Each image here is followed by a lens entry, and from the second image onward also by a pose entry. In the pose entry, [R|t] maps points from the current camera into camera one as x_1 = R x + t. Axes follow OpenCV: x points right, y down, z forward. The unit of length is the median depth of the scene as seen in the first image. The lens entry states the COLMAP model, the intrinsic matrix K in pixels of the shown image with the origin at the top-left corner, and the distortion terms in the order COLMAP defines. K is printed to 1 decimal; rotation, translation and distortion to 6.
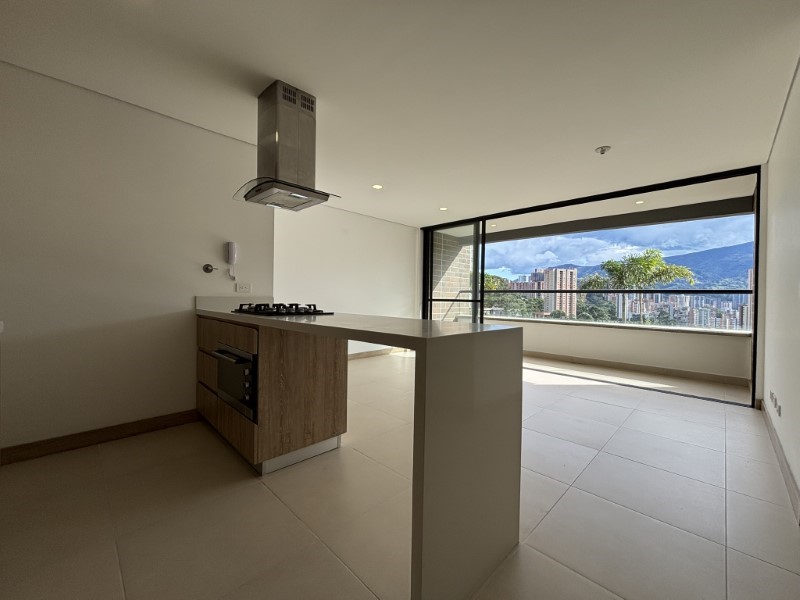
lens RADIAL K [[322.3, 0, 399.1], [0, 322.3, 297.8], [0, 0, 1]] dist [0.000832, -0.000433]
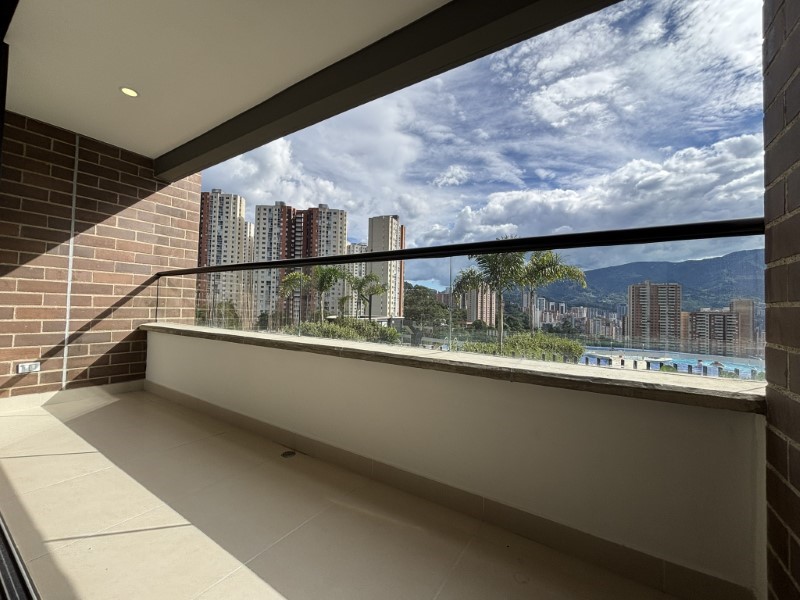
lens RADIAL K [[322.3, 0, 400.7], [0, 322.3, 301.9], [0, 0, 1]] dist [0.000832, -0.000433]
pose [[0.977875, 0.011251, 0.208889, 0.436646], [-0.007489, 0.999795, -0.018790, 0.027751], [-0.209057, 0.016810, 0.977759, 0.457341]]
